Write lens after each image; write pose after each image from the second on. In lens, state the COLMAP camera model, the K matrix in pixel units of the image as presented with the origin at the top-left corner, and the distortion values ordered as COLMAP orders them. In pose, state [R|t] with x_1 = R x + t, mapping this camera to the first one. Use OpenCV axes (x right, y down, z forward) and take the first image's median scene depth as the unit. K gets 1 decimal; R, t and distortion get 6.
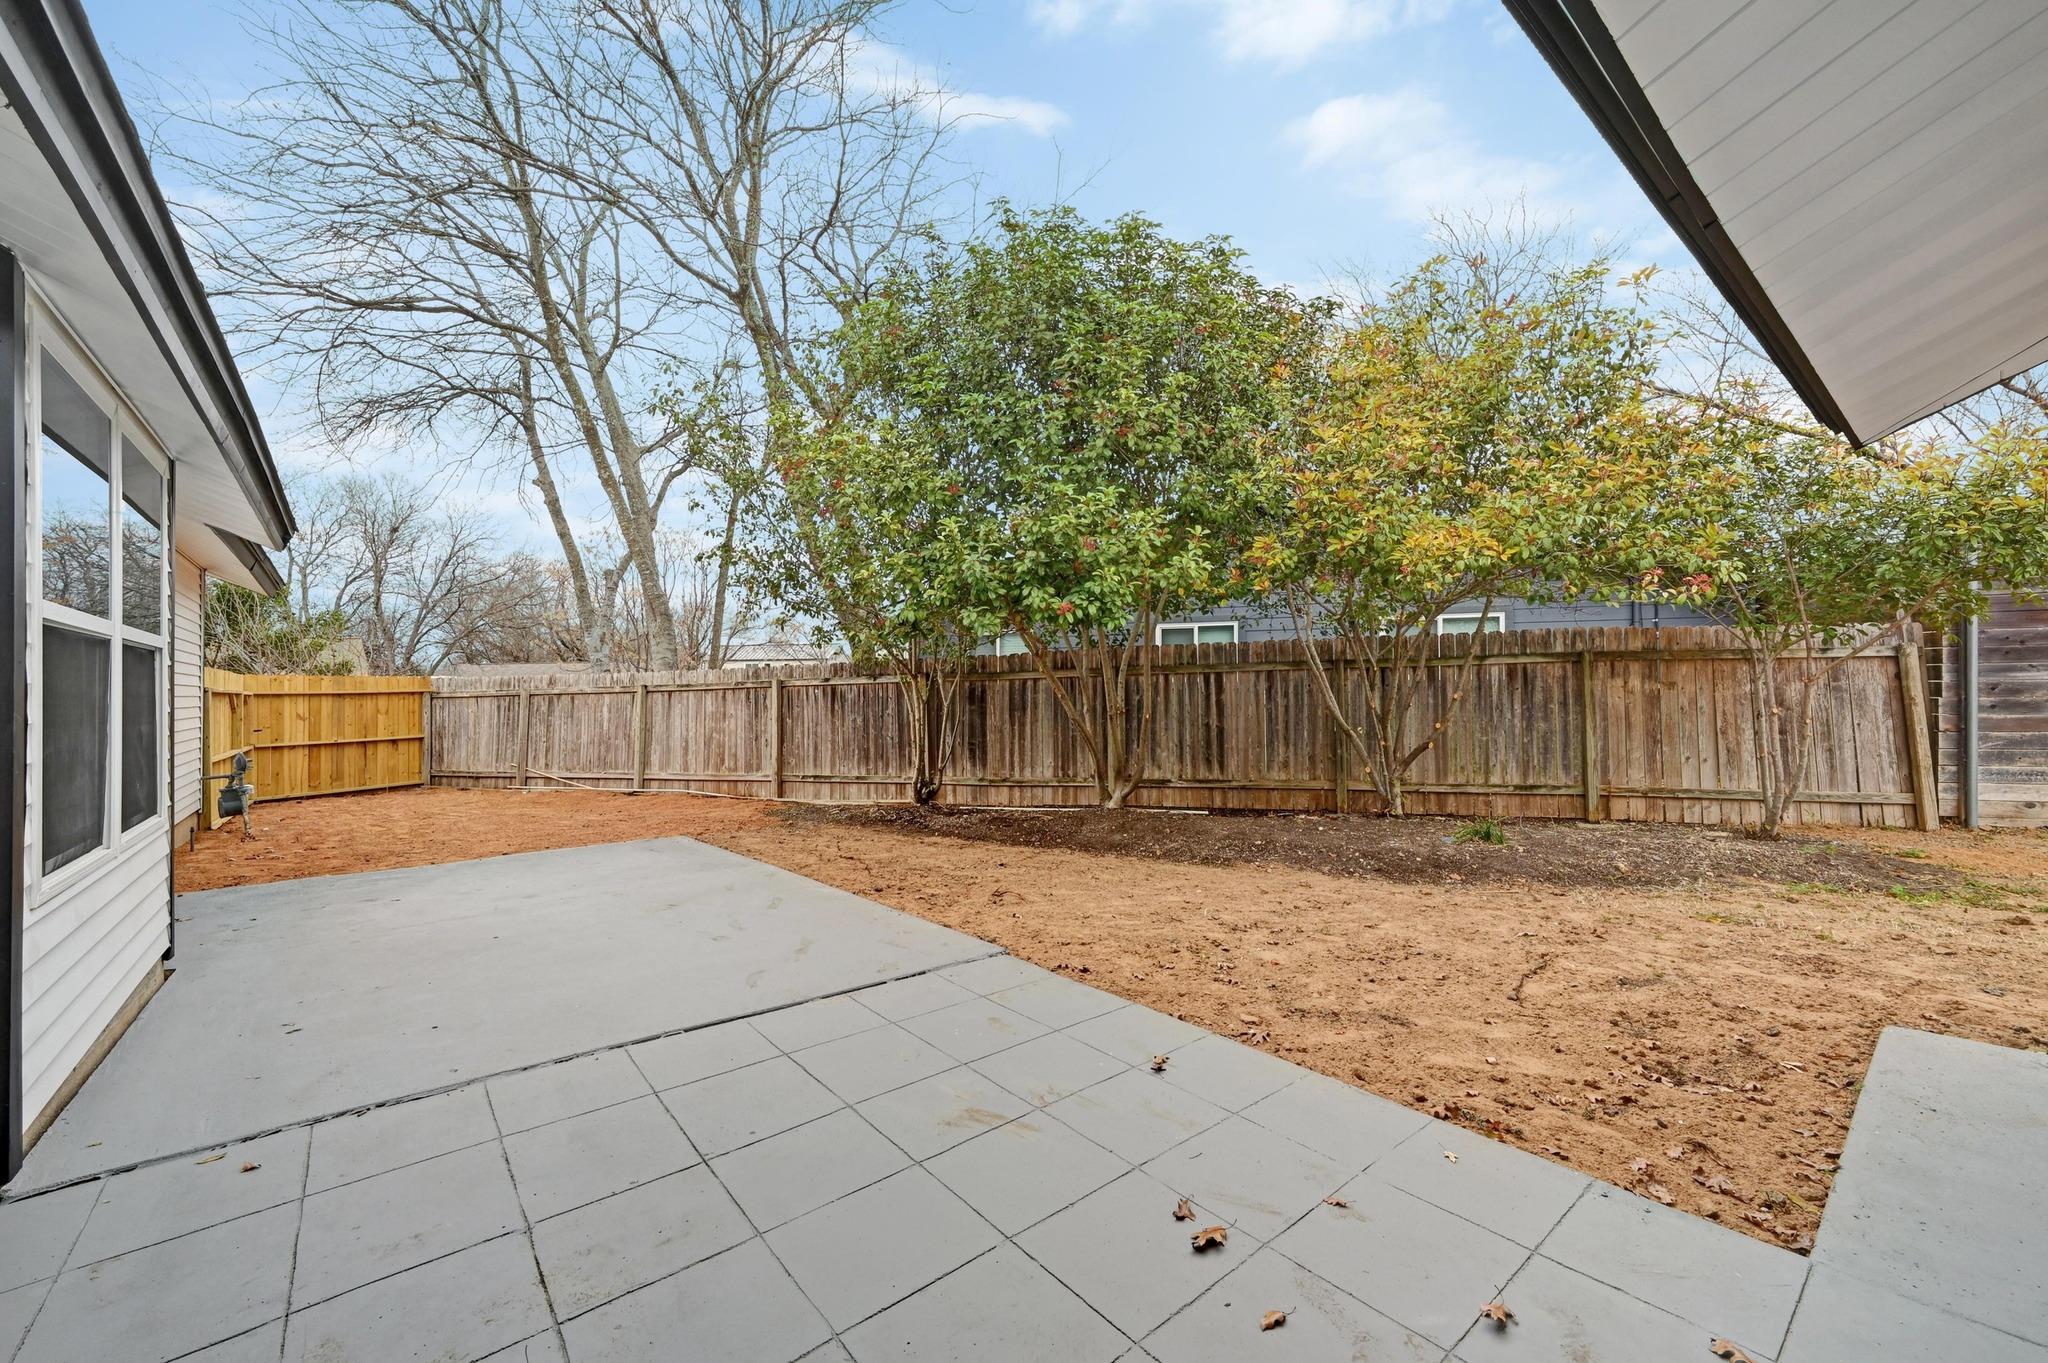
lens RADIAL K [[809.1, 0, 1026.1], [0, 809.1, 680.4], [0, 0, 1]] dist [-0.000172, 0.000023]
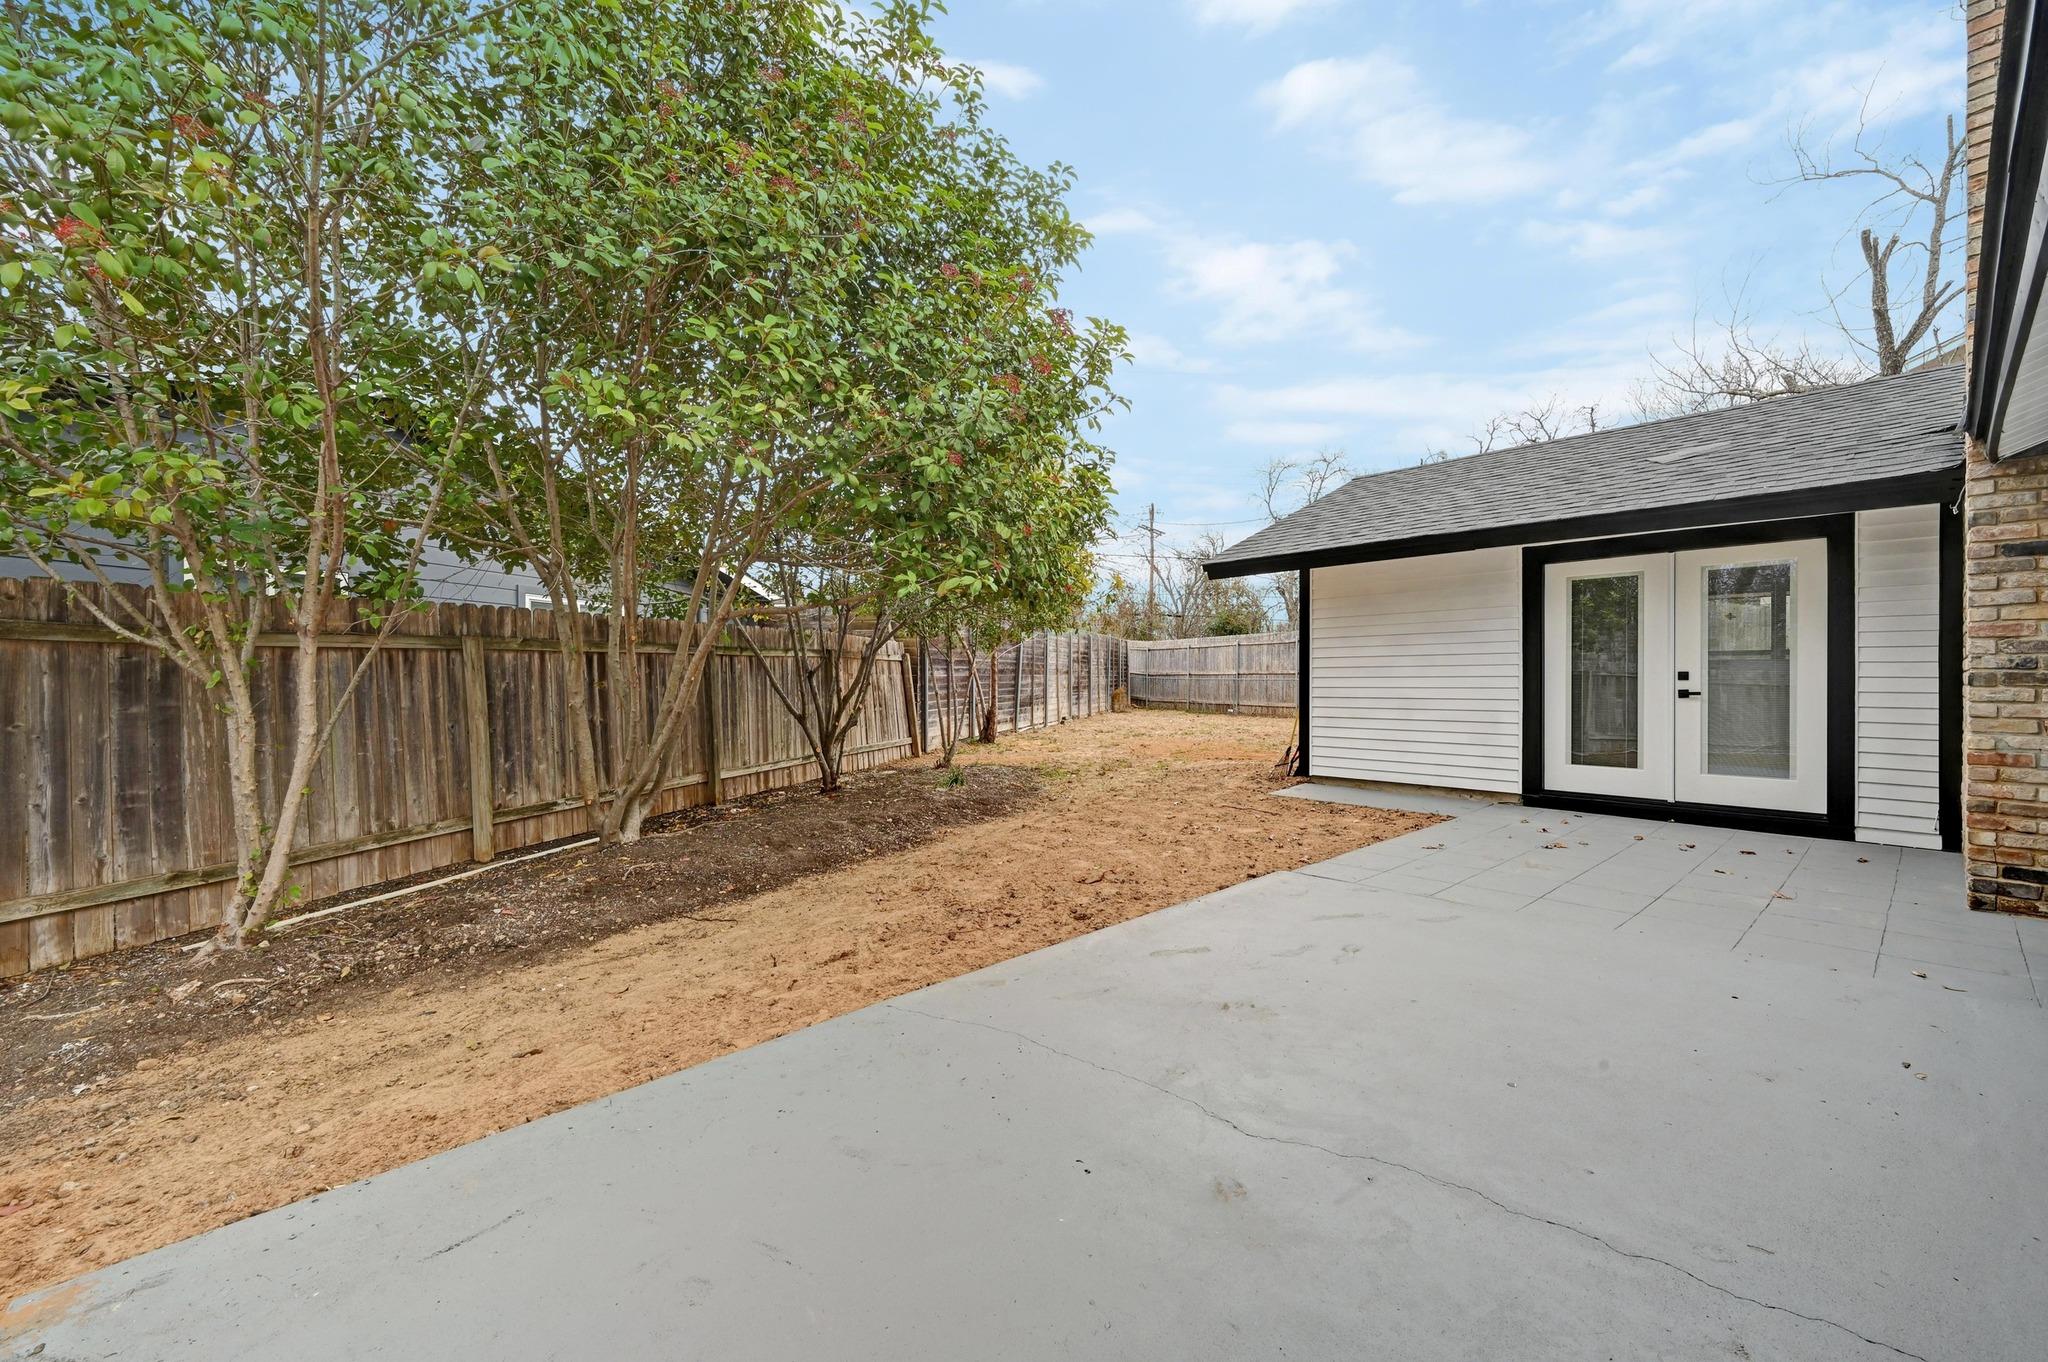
lens RADIAL K [[827.2, 0, 1024.0], [0, 827.2, 681.0], [0, 0, 1]] dist [-0.001418, -0.000126]
pose [[-0.041651, 0.007401, 0.999105, -0.556215], [-0.008553, 0.999933, -0.007763, 0.019782], [-0.999096, -0.008869, -0.041585, 0.619983]]
